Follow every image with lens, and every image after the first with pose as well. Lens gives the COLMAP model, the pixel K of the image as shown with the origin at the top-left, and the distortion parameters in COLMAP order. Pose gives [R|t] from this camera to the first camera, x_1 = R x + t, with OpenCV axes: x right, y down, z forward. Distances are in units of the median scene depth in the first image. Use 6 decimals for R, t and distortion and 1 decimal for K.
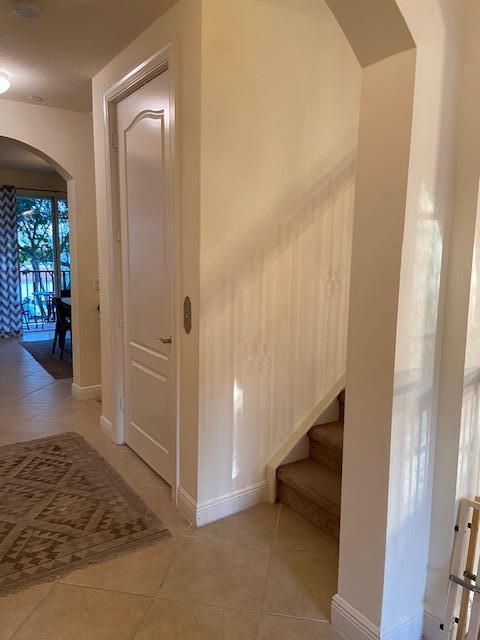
lens RADIAL K [[481.8, 0, 241.3], [0, 481.8, 315.8], [0, 0, 1]] dist [0.067659, -0.042320]
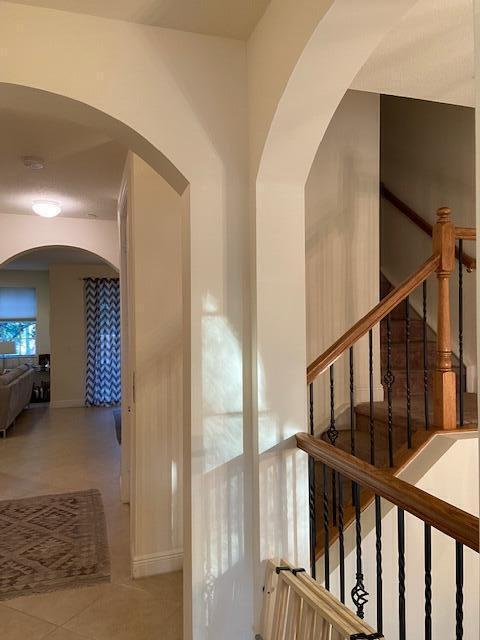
lens RADIAL K [[481.8, 0, 239.5], [0, 481.8, 324.2], [0, 0, 1]] dist [0.067659, -0.042320]
pose [[0.957197, -0.026833, -0.288191, 0.469494], [-0.009888, 0.992081, -0.125213, -0.023541], [0.289268, 0.122703, 0.949351, -0.112203]]
